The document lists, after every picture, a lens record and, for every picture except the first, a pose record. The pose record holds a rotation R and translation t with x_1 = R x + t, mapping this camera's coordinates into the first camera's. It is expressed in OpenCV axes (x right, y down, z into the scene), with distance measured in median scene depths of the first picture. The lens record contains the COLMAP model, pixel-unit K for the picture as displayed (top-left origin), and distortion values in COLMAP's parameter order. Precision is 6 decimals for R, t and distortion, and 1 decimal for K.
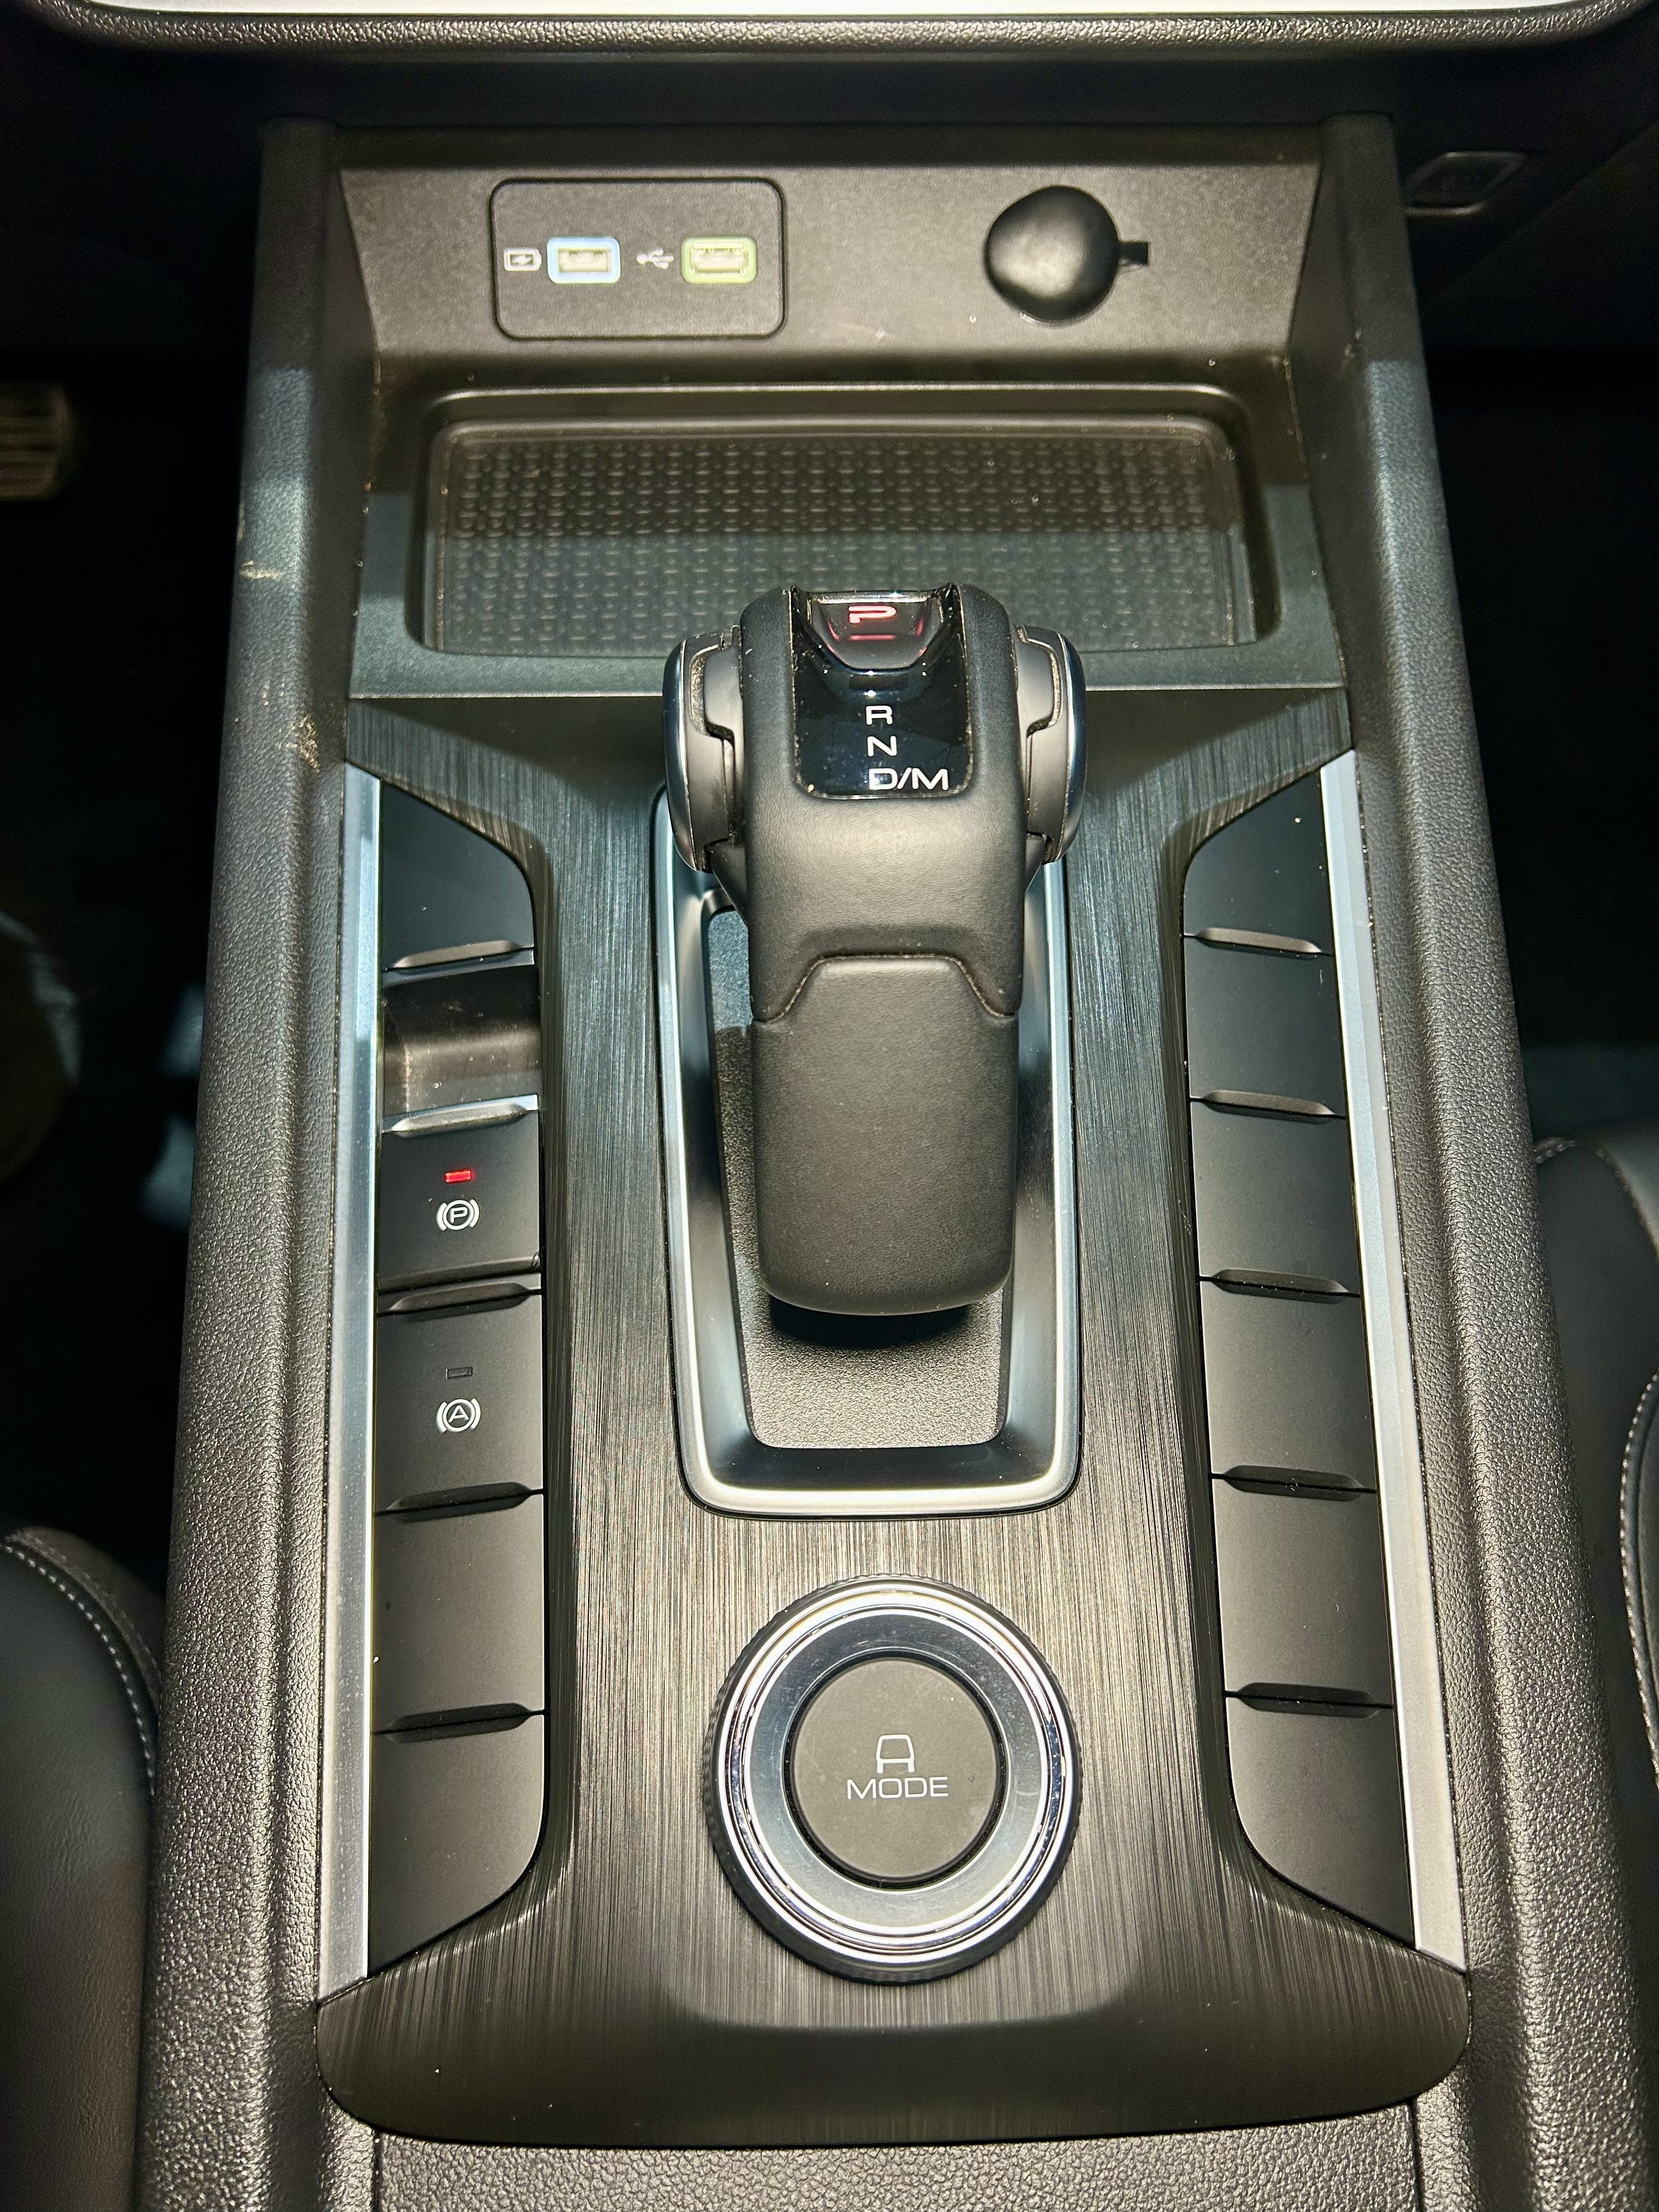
lens RADIAL K [[1701.6, 0, 829.5], [0, 1701.6, 1106.0], [0, 0, 1]] dist [0.023285, -0.002769]
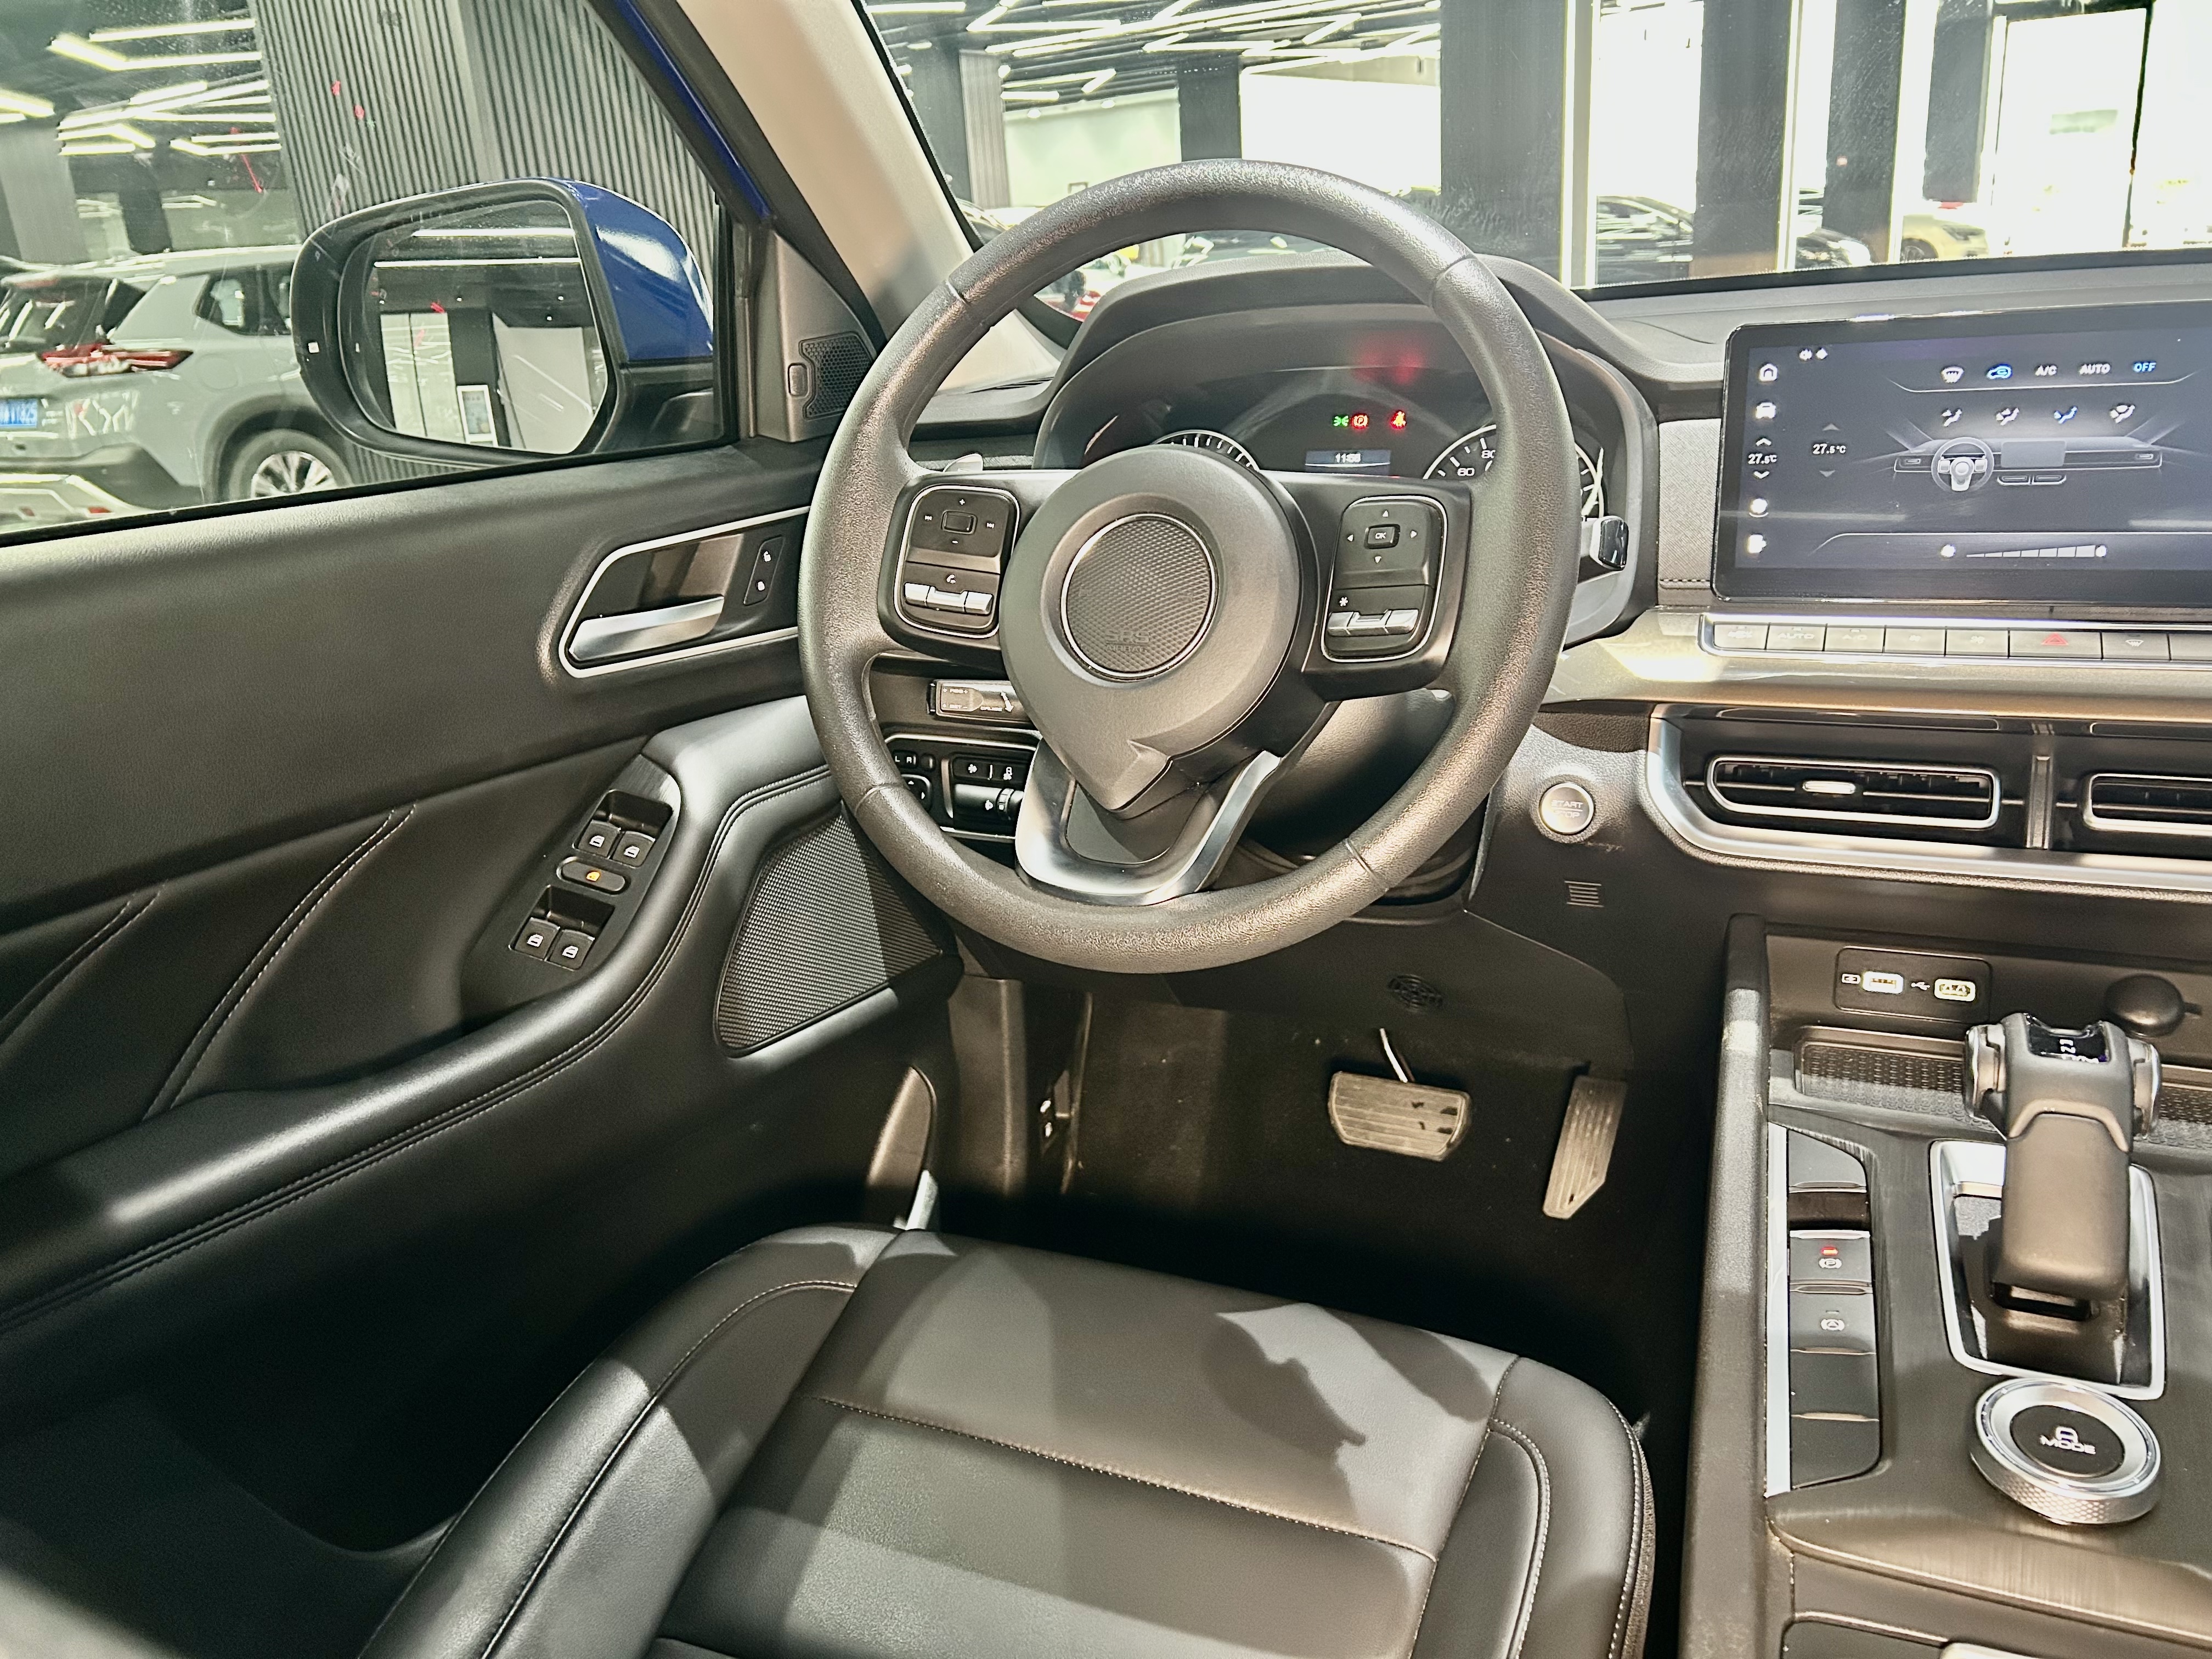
lens RADIAL K [[1701.6, 0, 1105.4], [0, 1701.6, 810.8], [0, 0, 1]] dist [0.023285, -0.002769]
pose [[0.897009, 0.080789, -0.434566, -0.127782], [-0.349929, 0.730448, -0.586511, 1.116963], [0.270045, 0.678173, 0.683489, -1.024002]]
